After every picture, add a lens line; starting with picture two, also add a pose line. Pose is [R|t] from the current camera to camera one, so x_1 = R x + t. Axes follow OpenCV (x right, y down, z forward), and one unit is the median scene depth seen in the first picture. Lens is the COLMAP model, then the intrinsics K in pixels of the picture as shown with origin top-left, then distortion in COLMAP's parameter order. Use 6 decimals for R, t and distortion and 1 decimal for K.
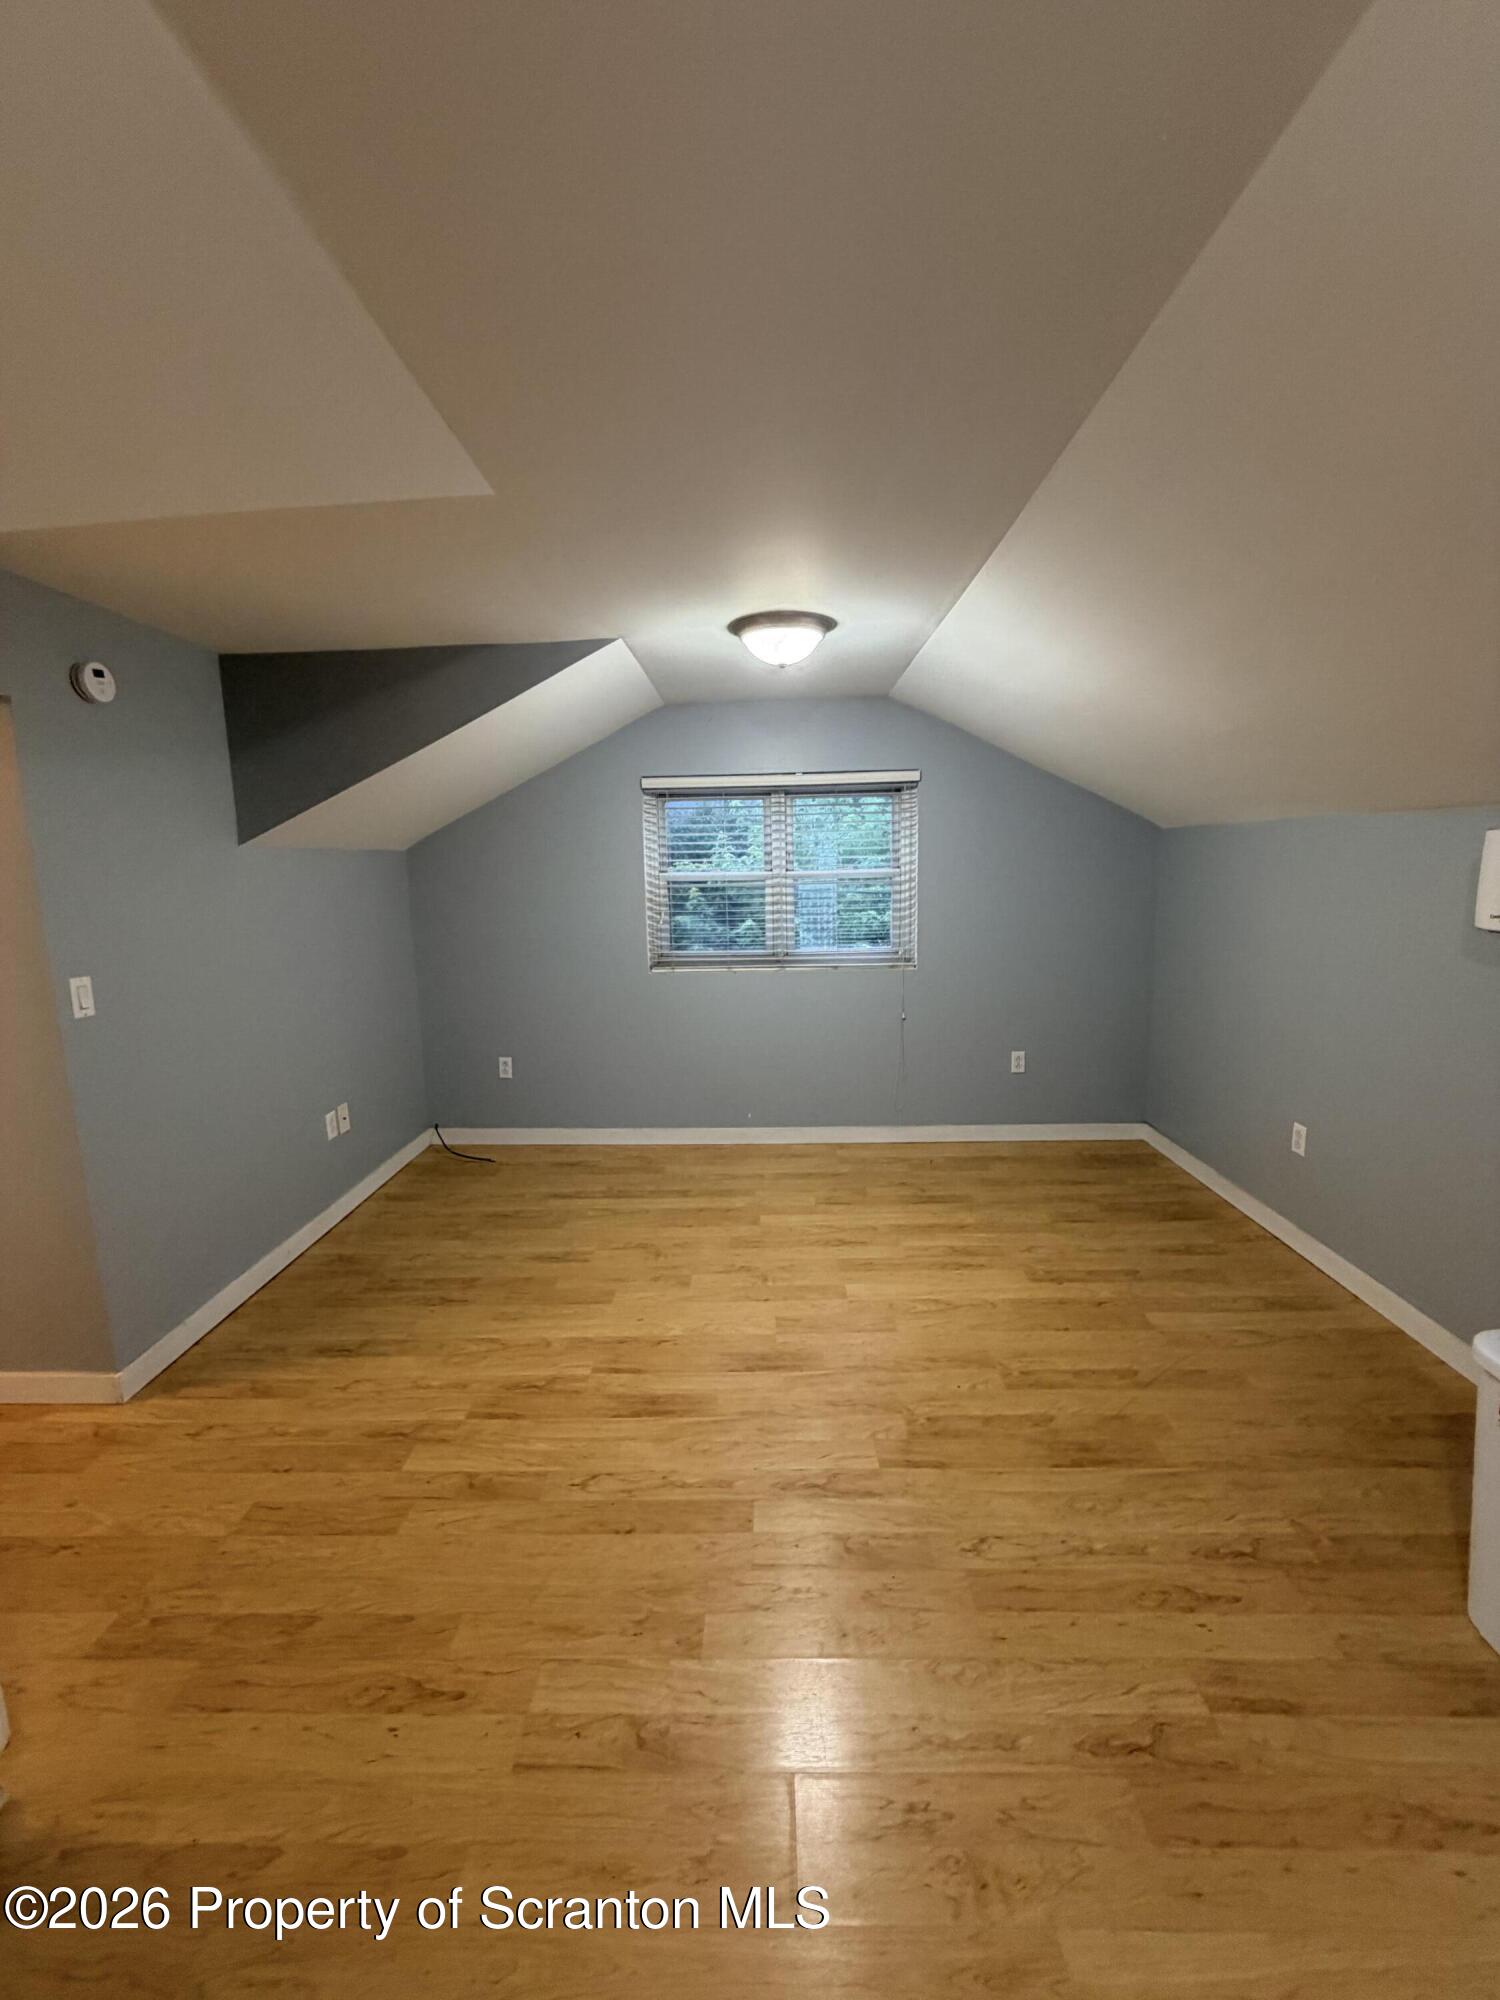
lens RADIAL K [[805.9, 0, 750.0], [0, 805.9, 1000.0], [0, 0, 1]] dist [-0.002153, -0.000241]
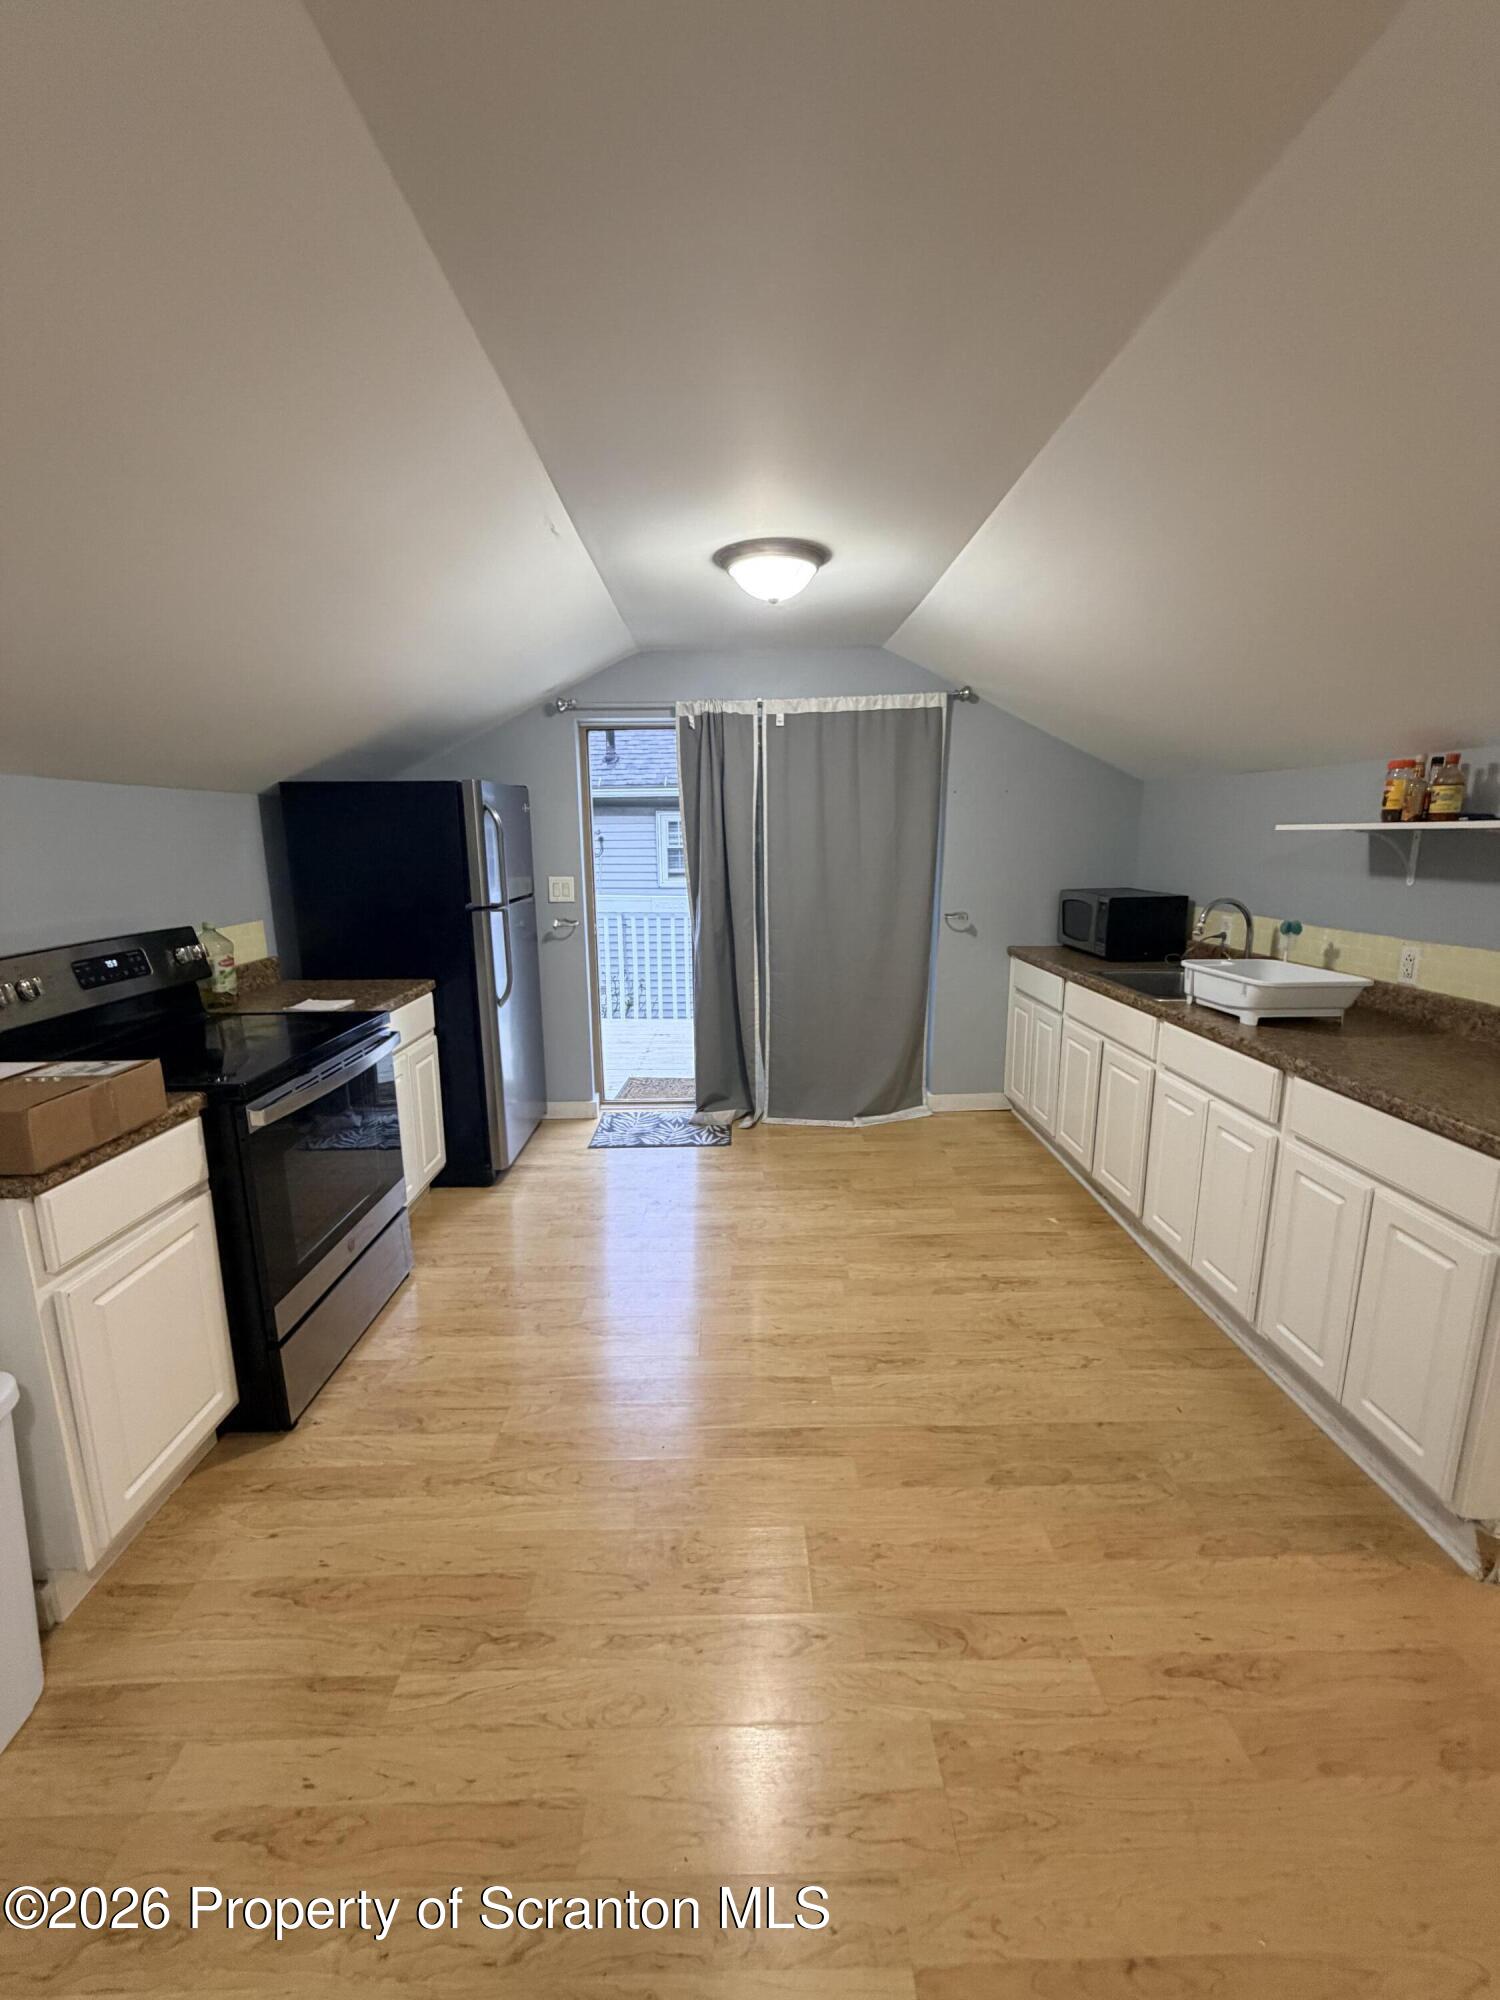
lens RADIAL K [[808.7, 0, 752.4], [0, 808.7, 993.7], [0, 0, 1]] dist [0.000435, -0.000287]
pose [[-0.998456, 0.034956, -0.043169, 0.105978], [0.018210, 0.940194, 0.340153, -0.164324], [0.052478, 0.338842, -0.939379, 1.175982]]
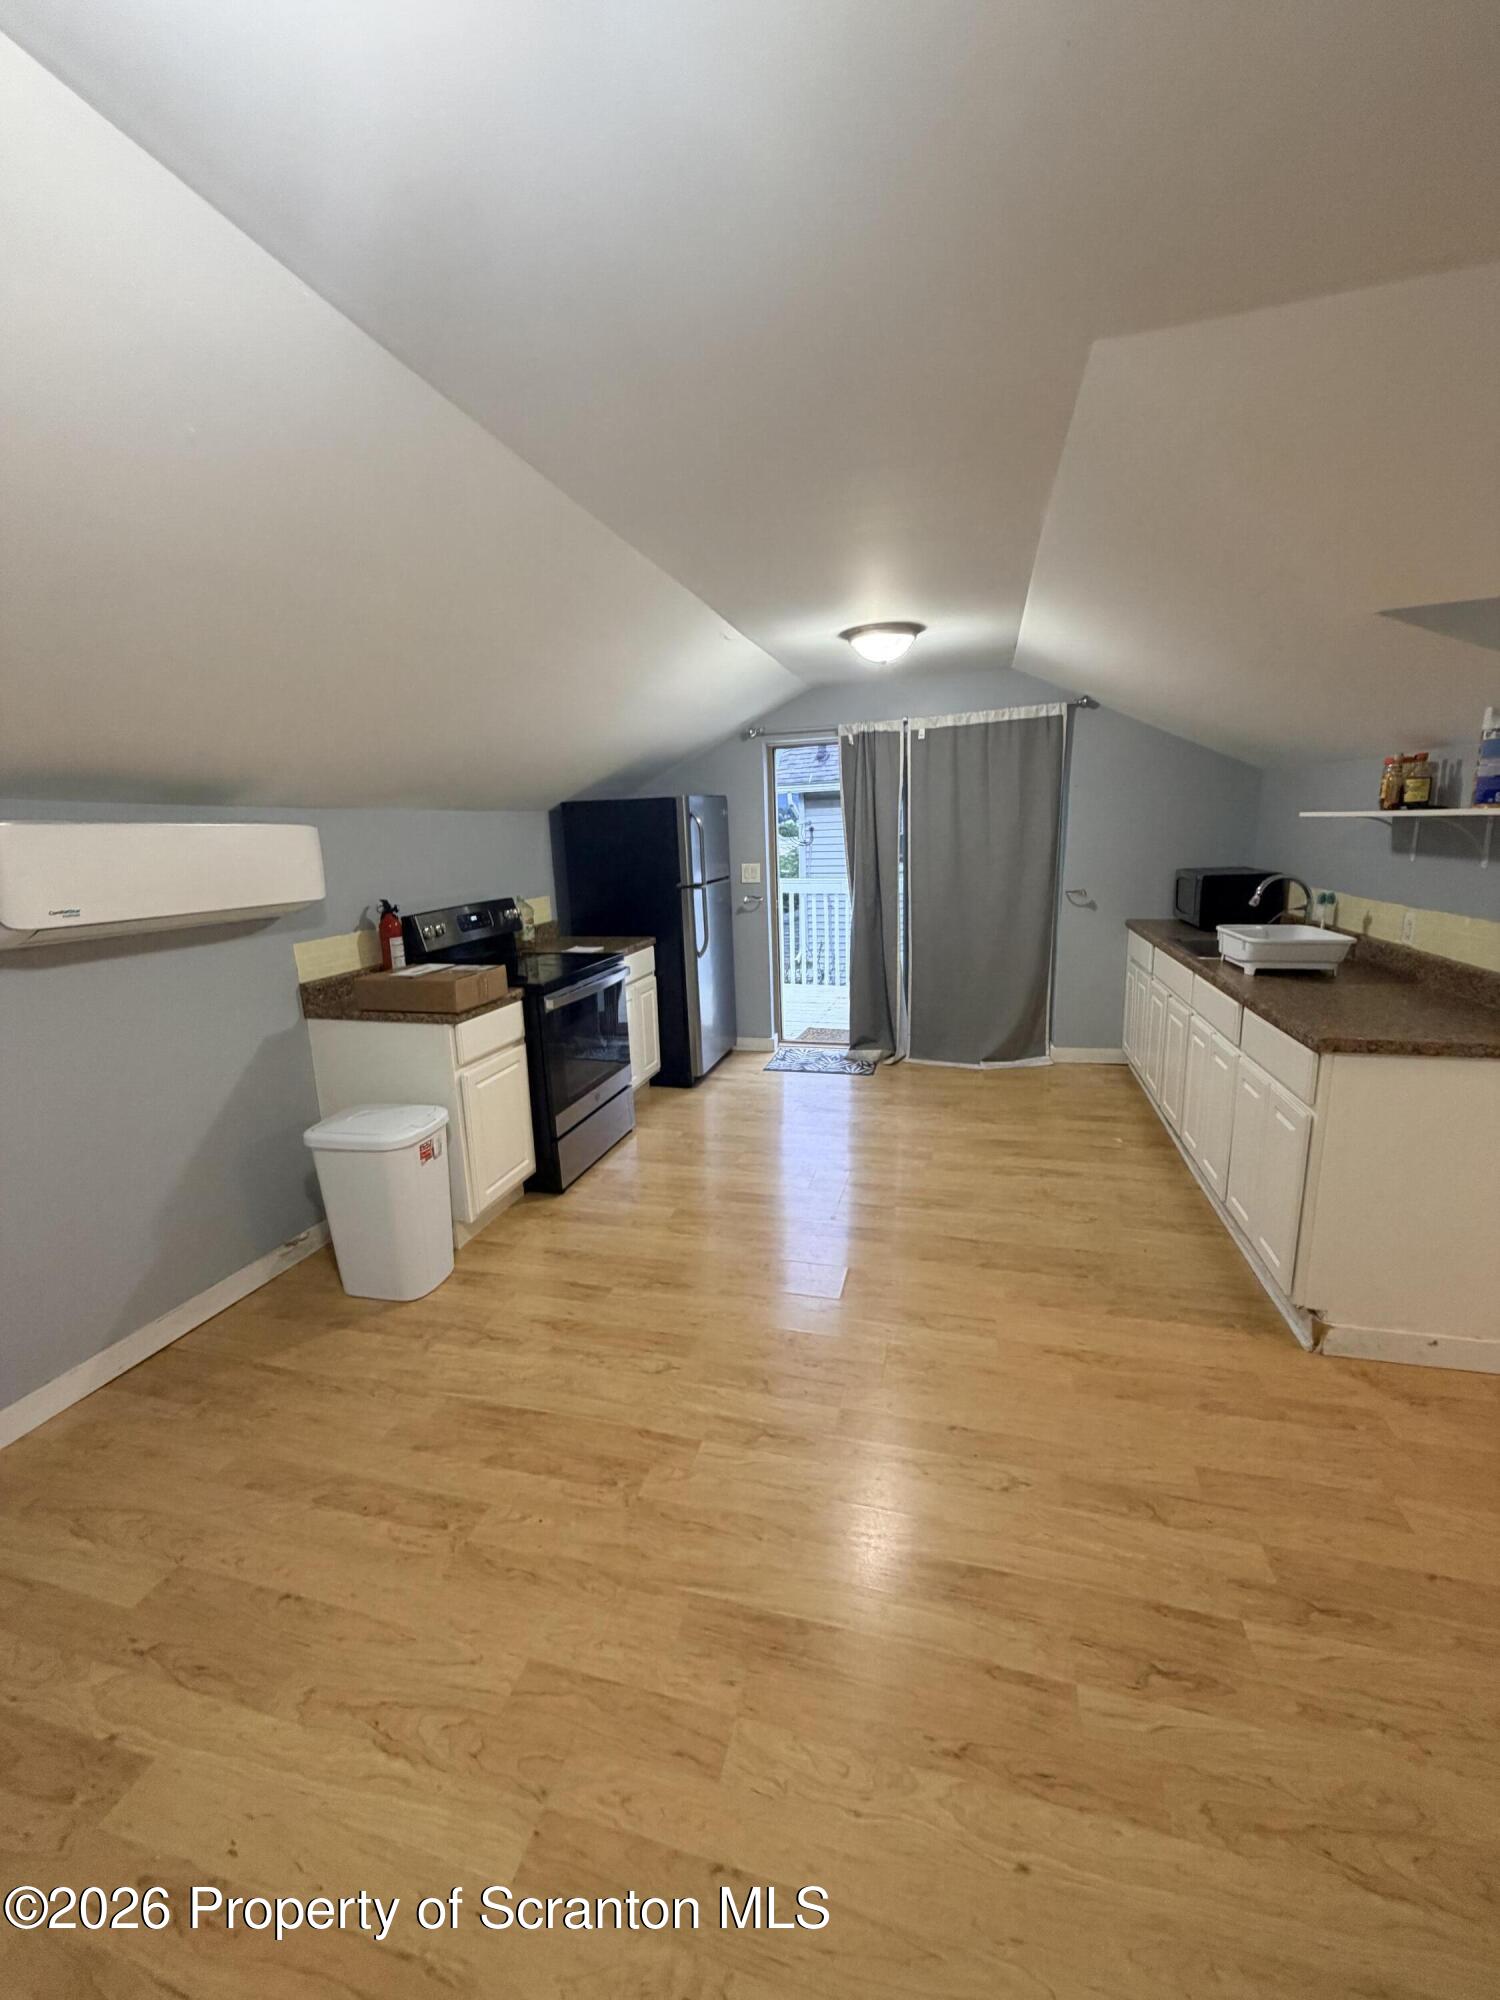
lens RADIAL K [[805.9, 0, 750.0], [0, 805.9, 1000.0], [0, 0, 1]] dist [-0.002153, -0.000241]
pose [[-0.970846, 0.002242, 0.239692, -0.132961], [0.088221, 0.933110, 0.348601, -0.258686], [-0.222877, 0.359584, -0.906104, 1.679614]]
